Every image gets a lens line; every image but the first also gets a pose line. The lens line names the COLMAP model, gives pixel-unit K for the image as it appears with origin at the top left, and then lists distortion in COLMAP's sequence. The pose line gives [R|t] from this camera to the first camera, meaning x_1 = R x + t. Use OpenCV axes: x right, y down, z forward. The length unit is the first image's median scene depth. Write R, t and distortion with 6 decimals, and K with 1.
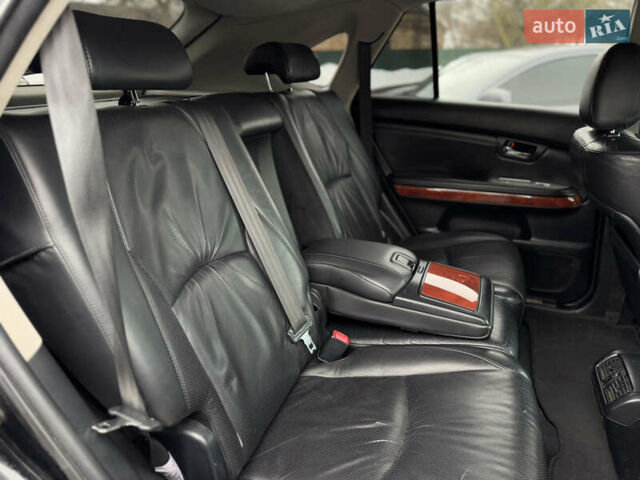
lens RADIAL K [[456.7, 0, 320.0], [0, 456.7, 240.0], [0, 0, 1]] dist [0.004556, -0.005191]
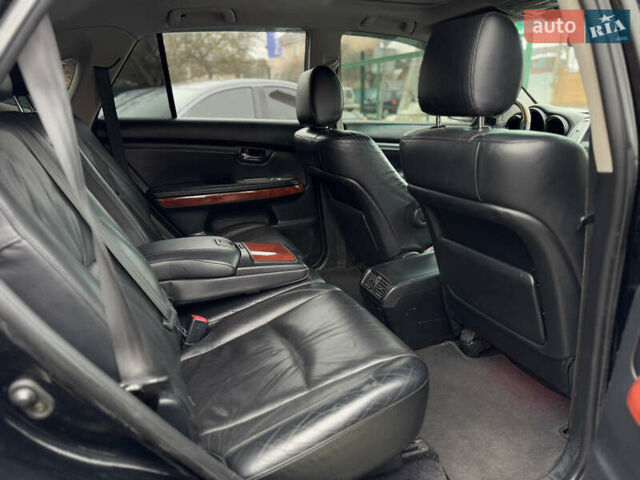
lens RADIAL K [[456.7, 0, 320.0], [0, 456.7, 240.0], [0, 0, 1]] dist [0.004556, -0.005191]
pose [[0.745017, -0.204778, 0.634835, -0.275621], [0.254771, 0.966915, 0.012908, 0.060686], [-0.616475, 0.152120, 0.772540, -0.046069]]
